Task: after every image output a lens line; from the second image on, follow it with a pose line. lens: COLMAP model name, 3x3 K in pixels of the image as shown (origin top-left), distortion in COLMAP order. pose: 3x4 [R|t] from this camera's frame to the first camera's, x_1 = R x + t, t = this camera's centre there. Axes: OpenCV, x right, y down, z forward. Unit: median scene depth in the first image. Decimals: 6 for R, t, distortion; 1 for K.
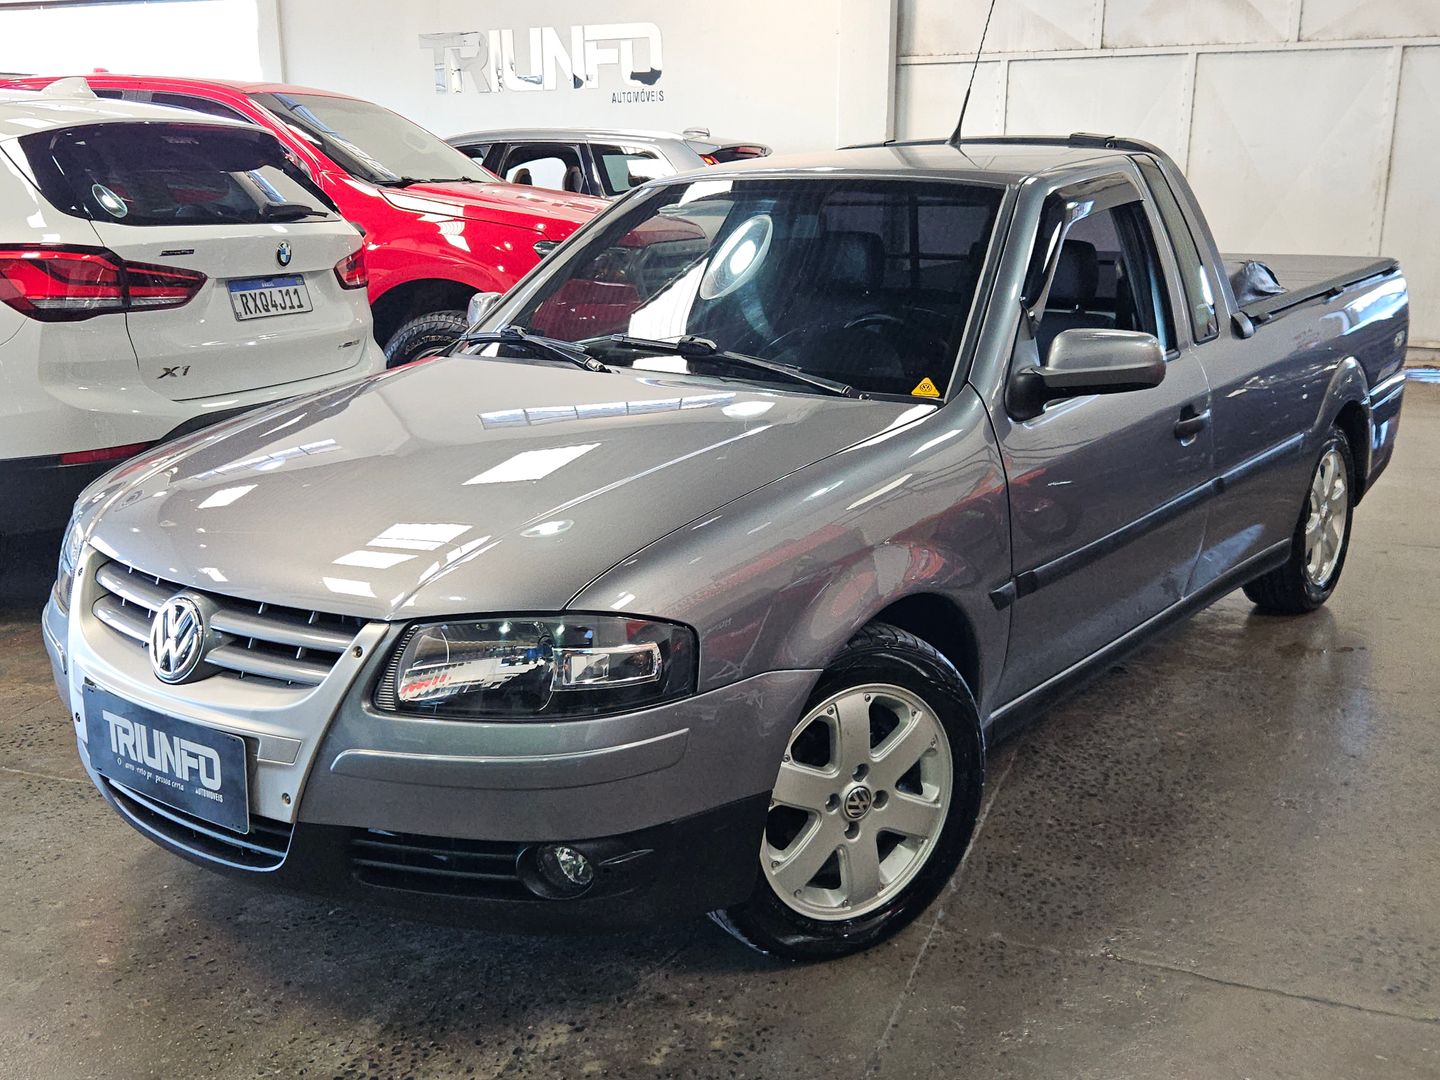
lens RADIAL K [[1442.3, 0, 720.0], [0, 1442.3, 540.0], [0, 0, 1]] dist [0.052796, 0.000844]
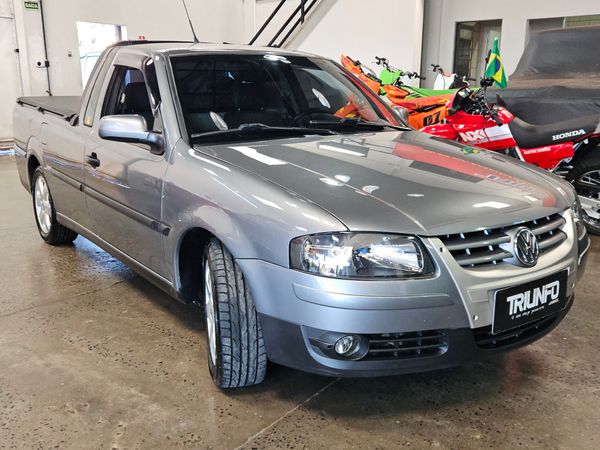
lens RADIAL K [[601.0, 0, 300.0], [0, 601.0, 225.0], [0, 0, 1]] dist [0.052796, 0.000844]
pose [[0.296148, -0.217634, 0.930017, -1.330610], [0.225705, 0.962064, 0.153262, -0.185900], [-0.928091, 0.164522, 0.334034, 1.003951]]
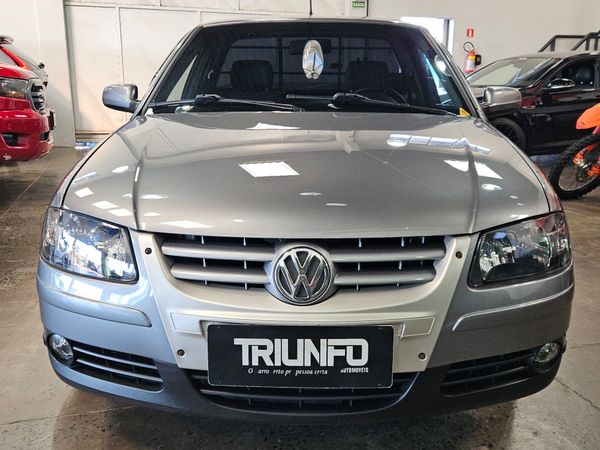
lens RADIAL K [[601.0, 0, 300.0], [0, 601.0, 225.0], [0, 0, 1]] dist [0.052796, 0.000844]
pose [[0.807391, -0.128687, 0.575812, -0.719096], [0.132029, 0.990583, 0.036254, -0.004988], [-0.575055, 0.046753, 0.816778, 0.498189]]
